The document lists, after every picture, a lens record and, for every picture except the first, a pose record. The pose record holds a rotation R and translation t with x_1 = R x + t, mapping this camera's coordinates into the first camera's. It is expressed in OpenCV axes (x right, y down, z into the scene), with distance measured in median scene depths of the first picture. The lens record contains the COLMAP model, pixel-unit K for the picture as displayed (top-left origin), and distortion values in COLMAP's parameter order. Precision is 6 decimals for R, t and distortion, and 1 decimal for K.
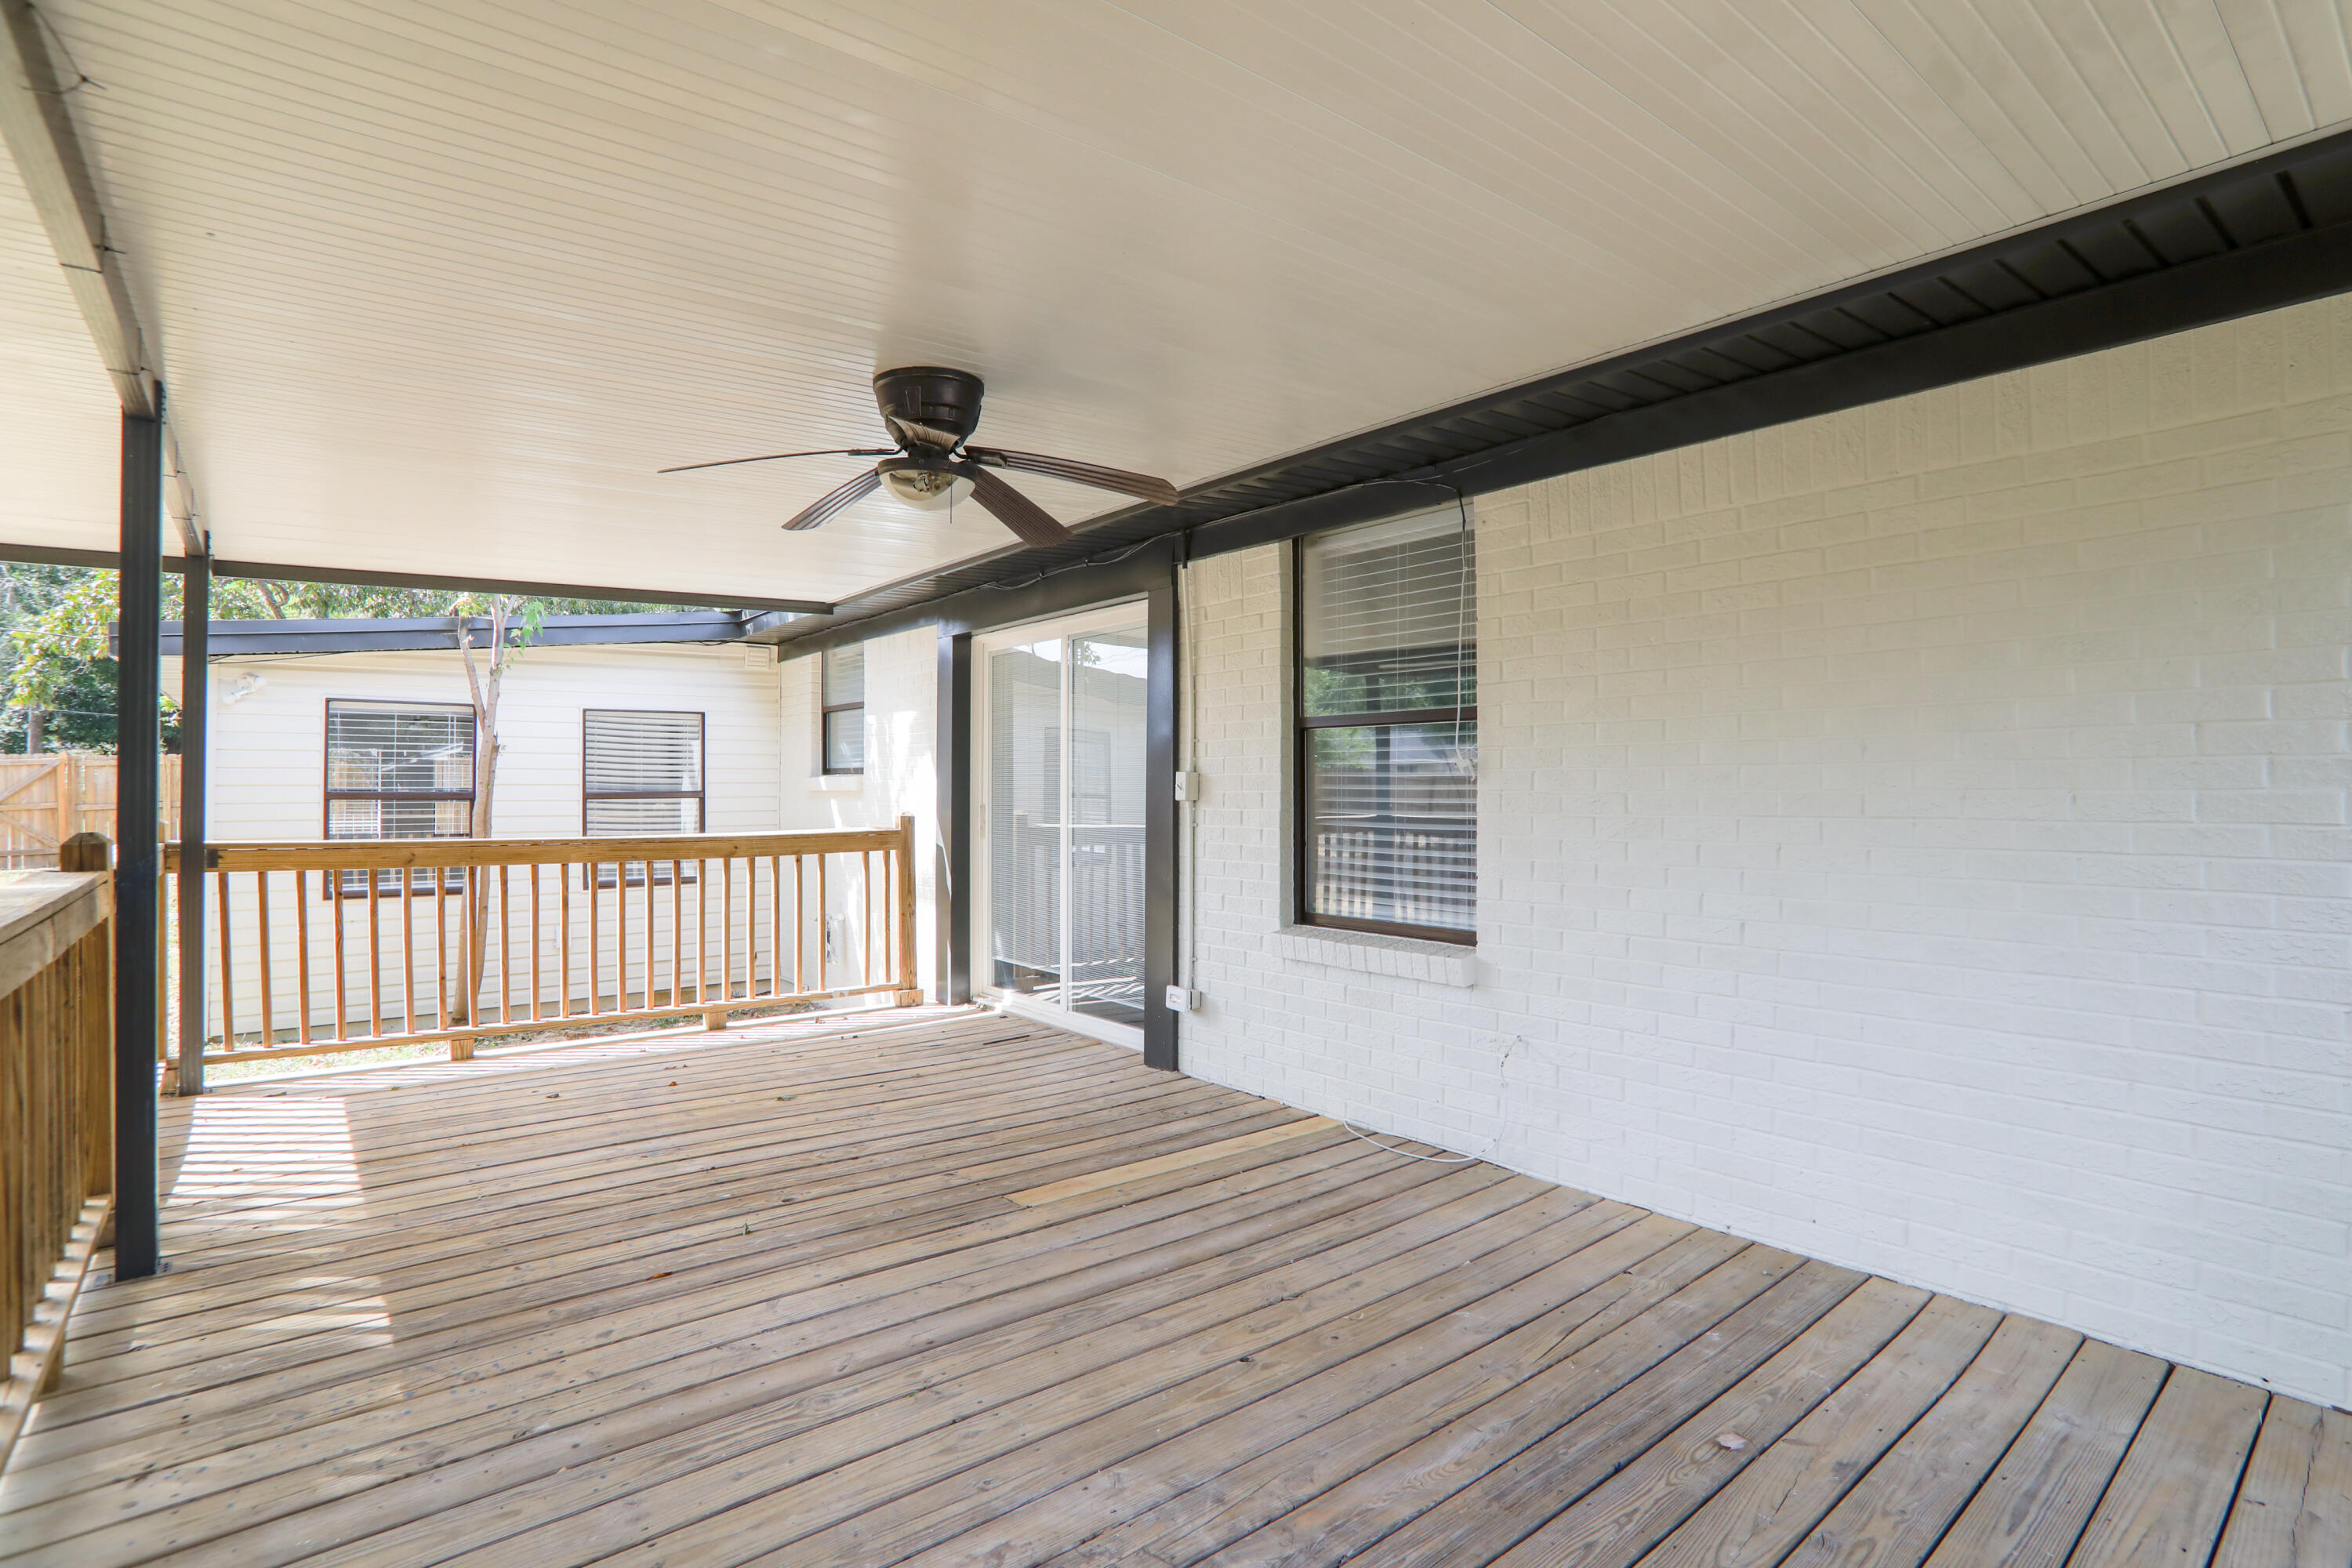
lens RADIAL K [[1154.5, 0, 1176.0], [0, 1154.5, 784.0], [0, 0, 1]] dist [0.002330, 0.000616]
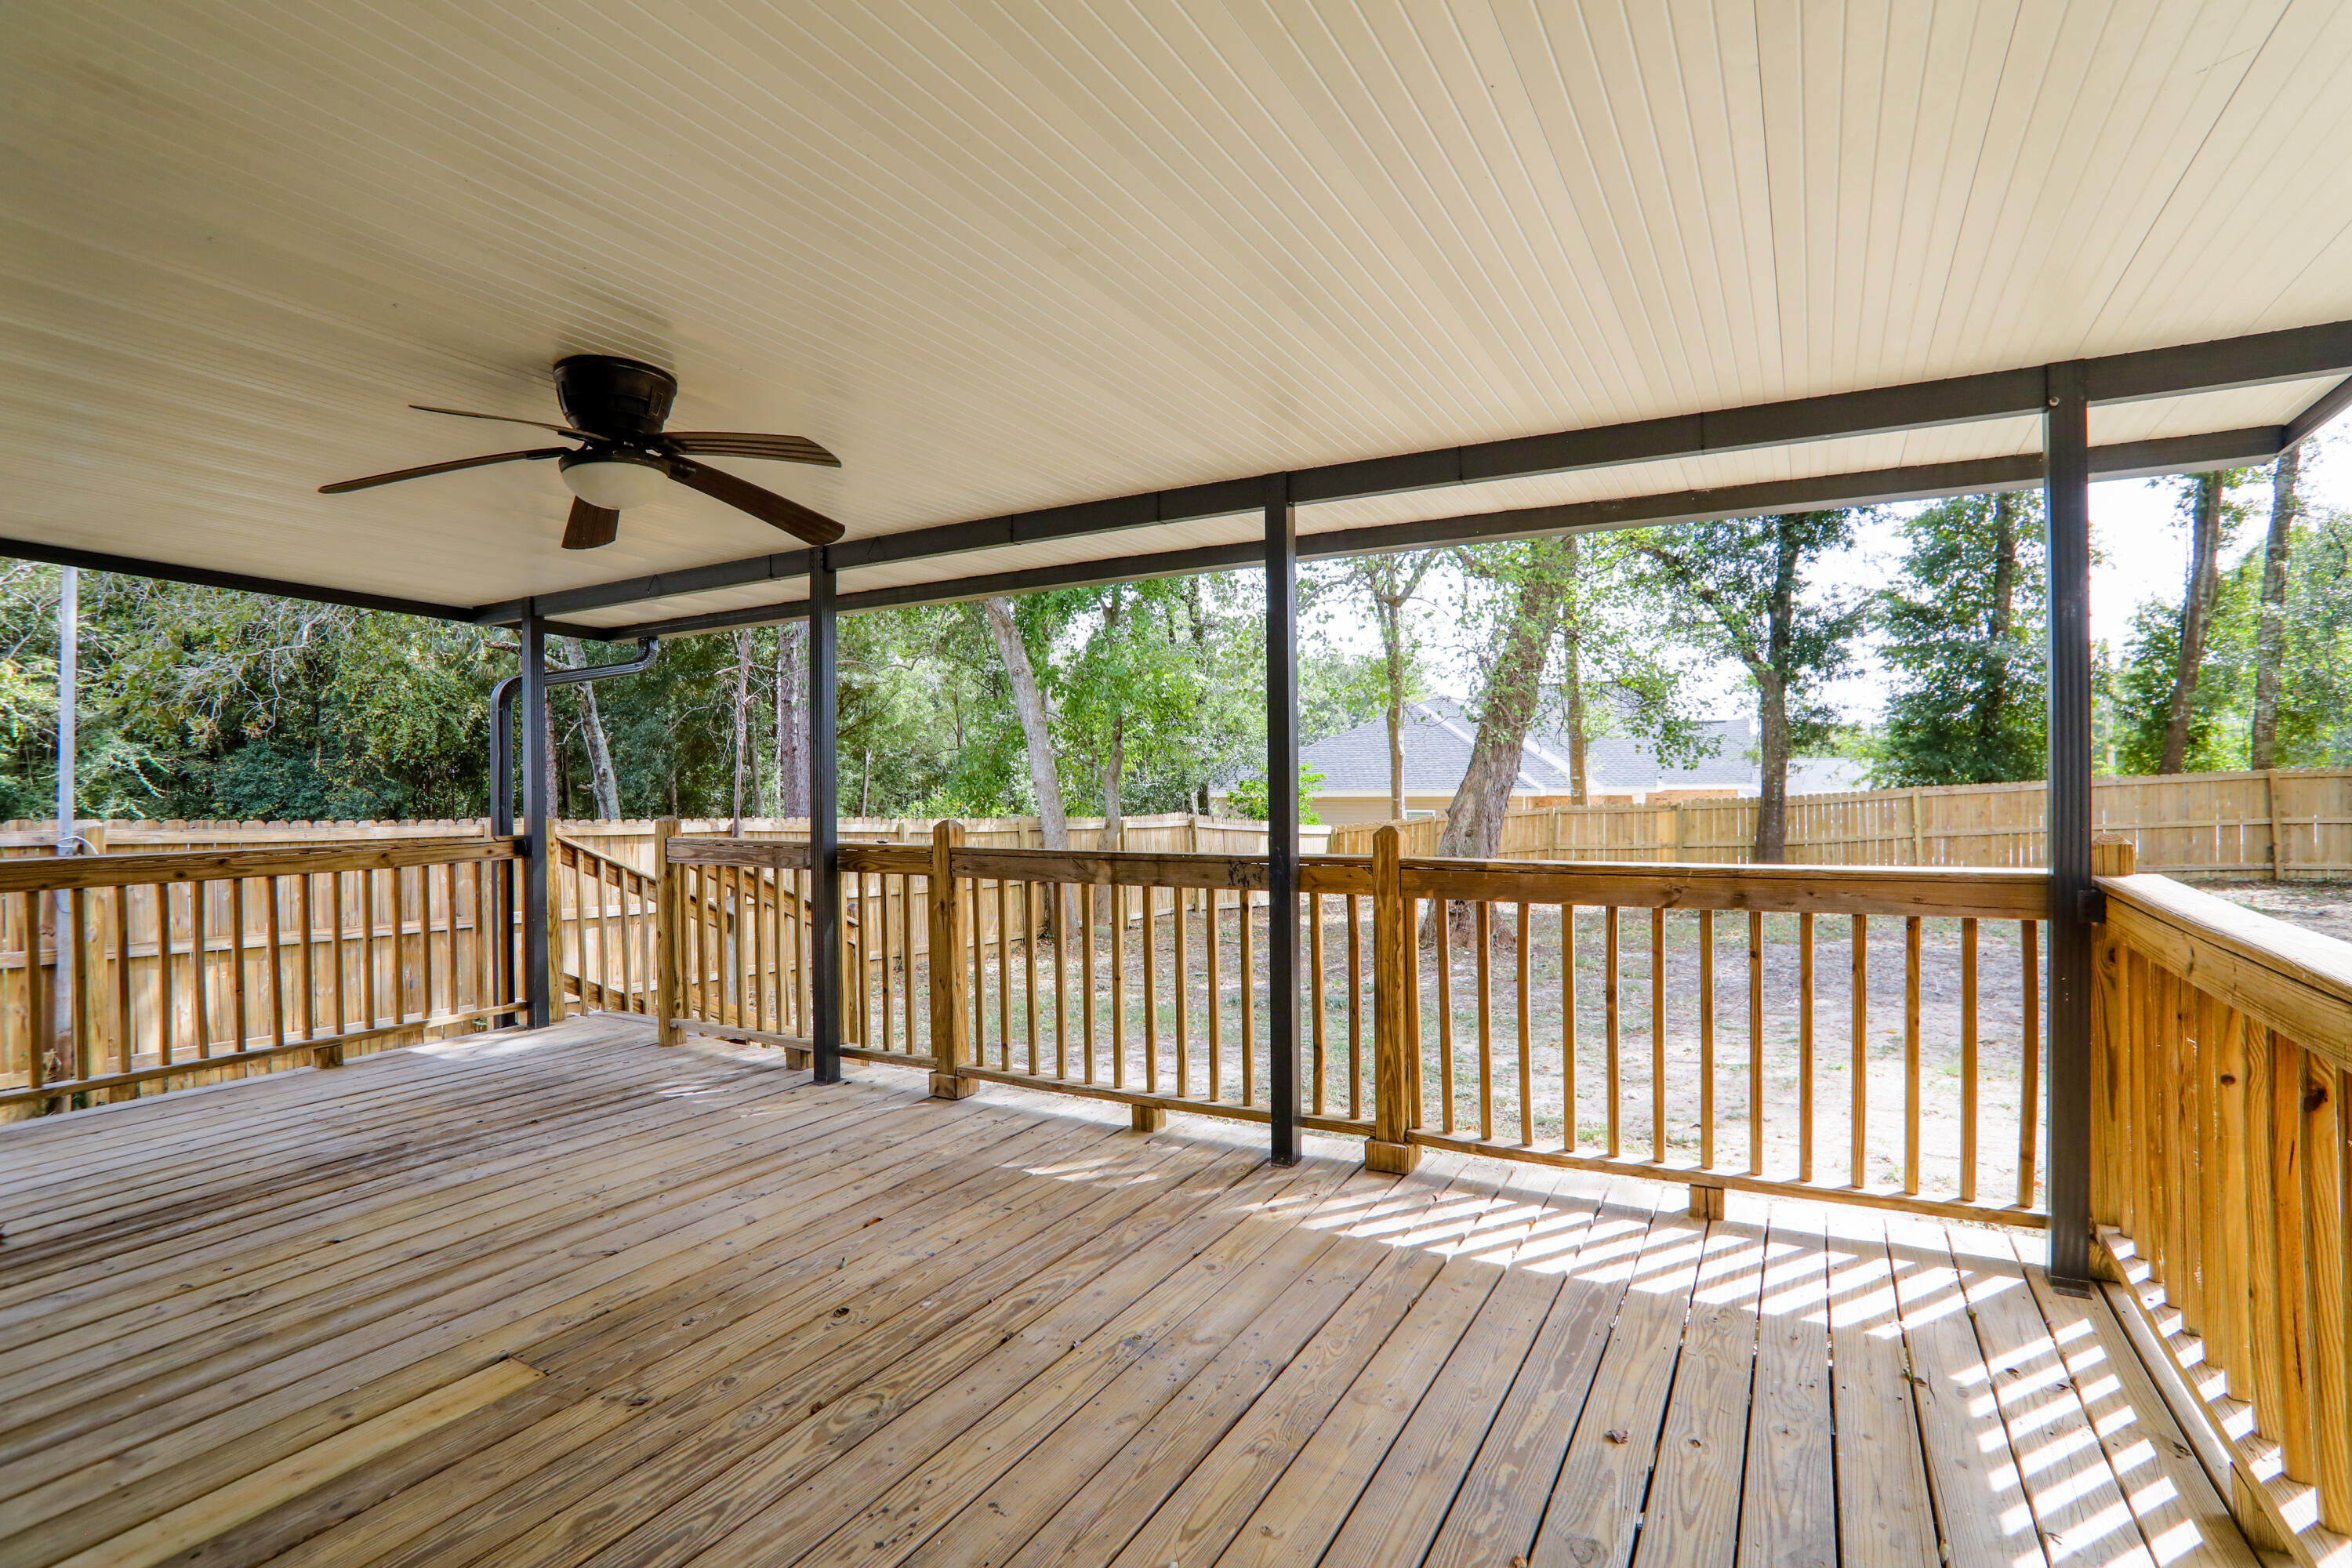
lens RADIAL K [[1109.8, 0, 1176.0], [0, 1109.8, 784.0], [0, 0, 1]] dist [-0.057463, 0.000193]
pose [[-0.927493, 0.007260, -0.373769, -0.304312], [0.008847, 0.999958, -0.002529, -0.000450], [0.373735, -0.005652, -0.927518, 1.997375]]
